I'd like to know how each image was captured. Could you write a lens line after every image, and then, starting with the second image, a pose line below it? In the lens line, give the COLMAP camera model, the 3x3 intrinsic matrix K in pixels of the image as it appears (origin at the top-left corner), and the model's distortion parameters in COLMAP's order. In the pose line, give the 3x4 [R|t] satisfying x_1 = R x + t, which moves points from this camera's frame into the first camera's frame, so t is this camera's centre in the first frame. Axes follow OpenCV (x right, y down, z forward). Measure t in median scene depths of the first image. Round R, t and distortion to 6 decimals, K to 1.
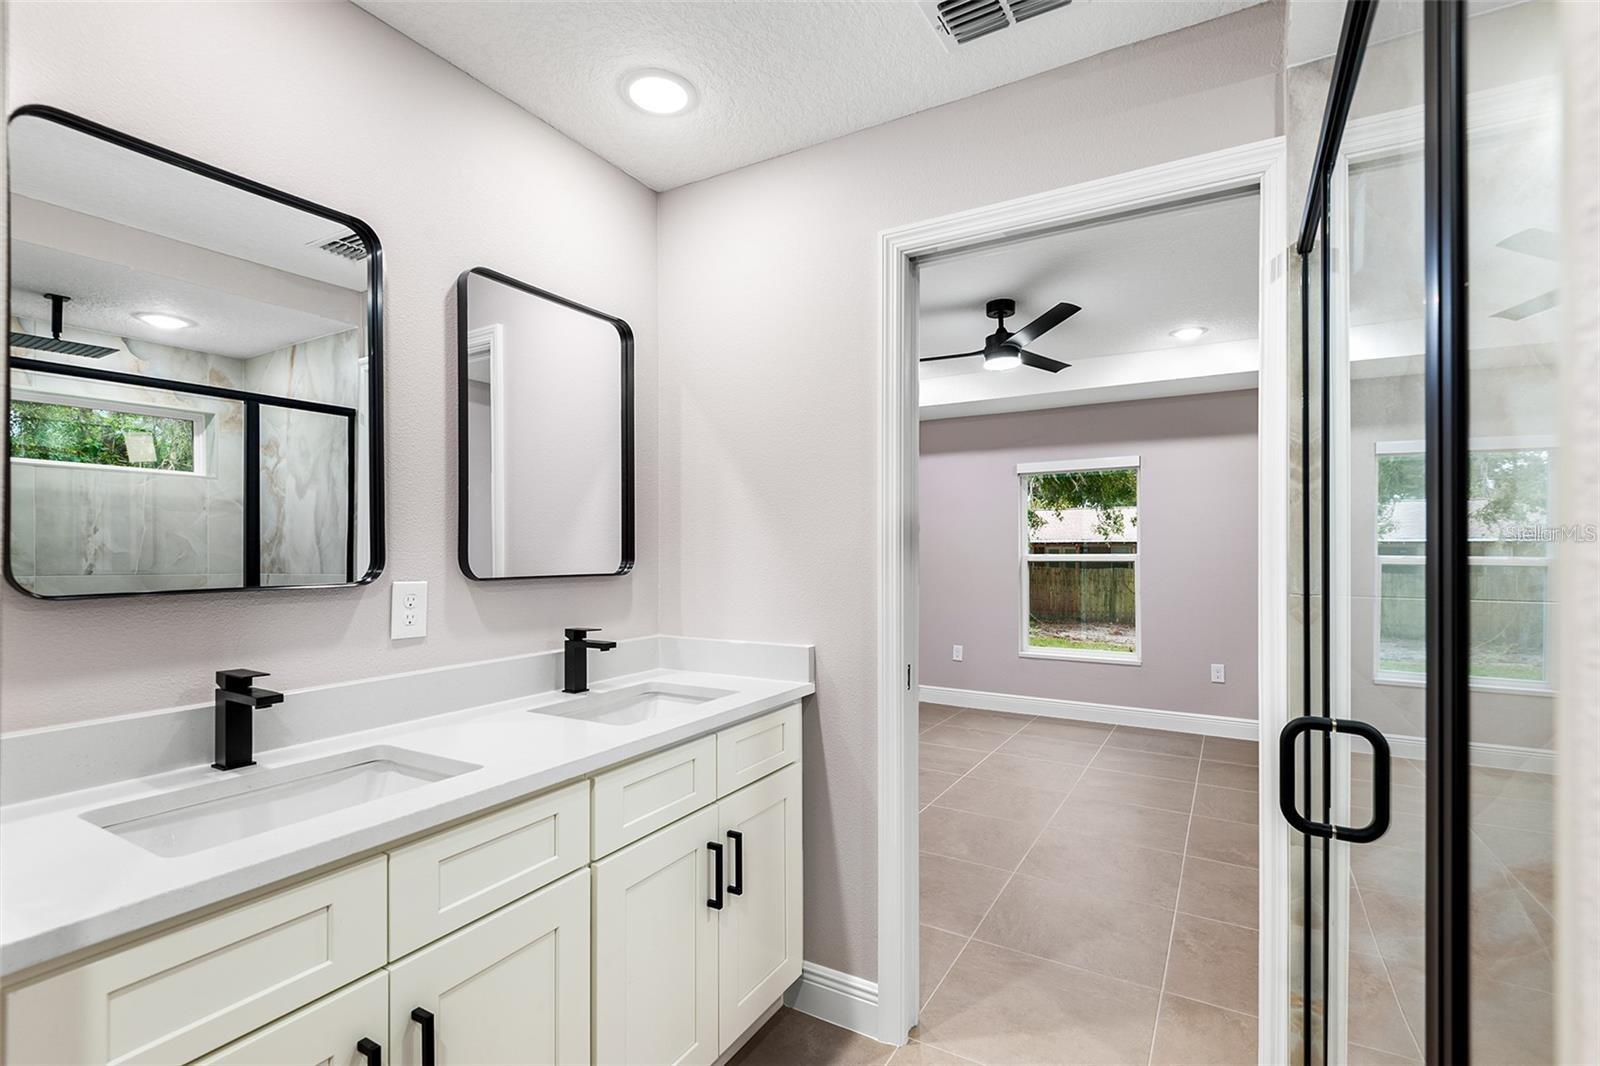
lens RADIAL K [[741.0, 0, 788.8], [0, 741.0, 540.9], [0, 0, 1]] dist [0.030674, -0.019001]
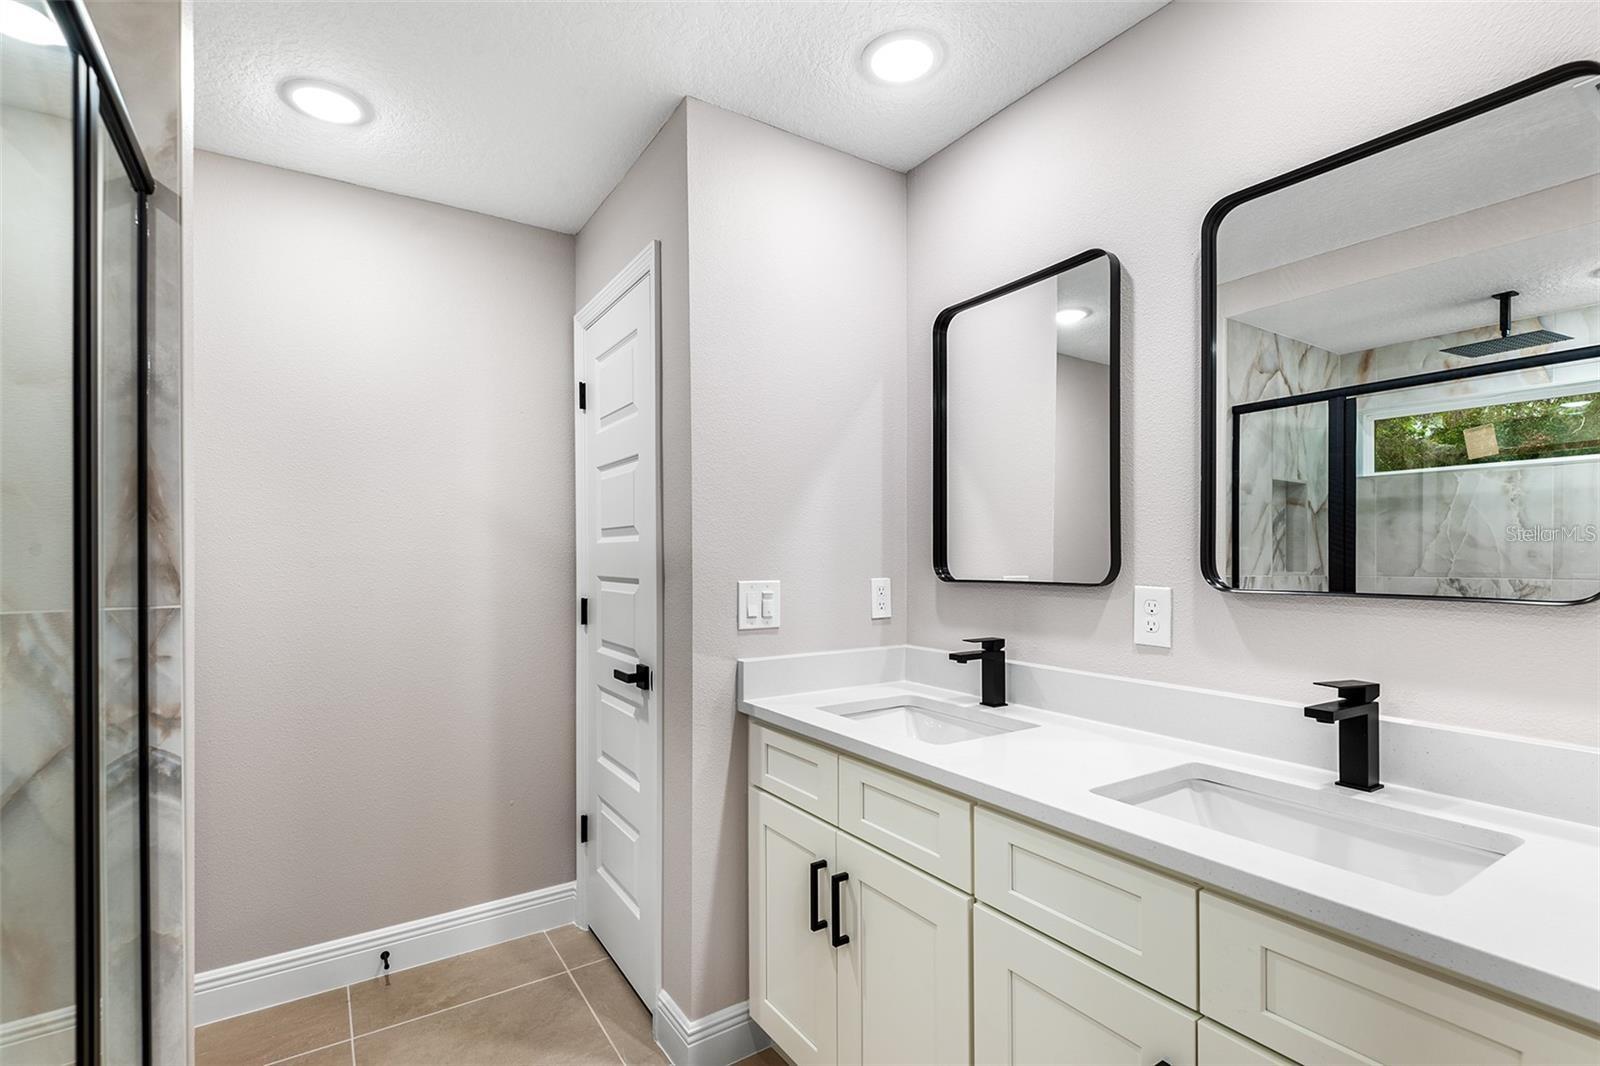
lens RADIAL K [[741.0, 0, 790.0], [0, 741.0, 559.0], [0, 0, 1]] dist [0.030674, -0.019001]
pose [[-0.447287, 0.004432, -0.894380, 0.536062], [0.014677, 0.999889, -0.002386, 0.015825], [0.894270, -0.014194, -0.447302, 1.008095]]
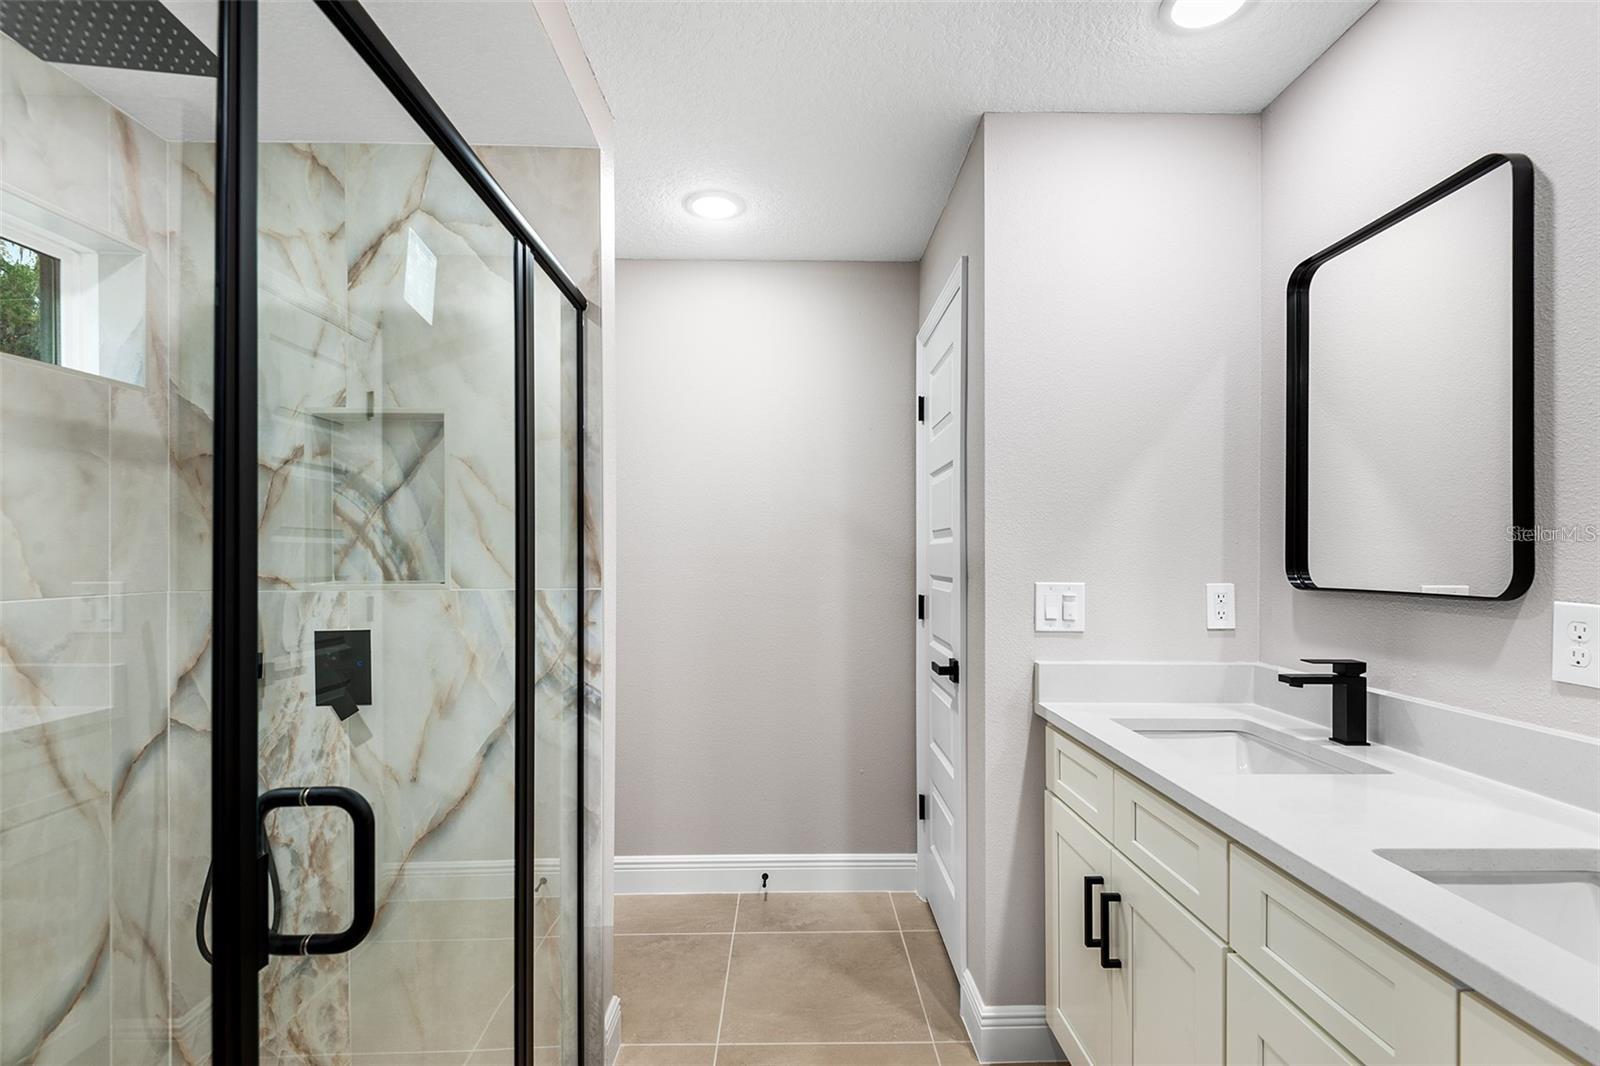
lens RADIAL K [[741.0, 0, 802.4], [0, 741.0, 561.3], [0, 0, 1]] dist [0.030674, -0.019001]
pose [[-0.855497, 0.000247, -0.517808, 0.449223], [0.002691, 0.999989, -0.003968, 0.017386], [0.517802, -0.004788, -0.855487, 1.210997]]
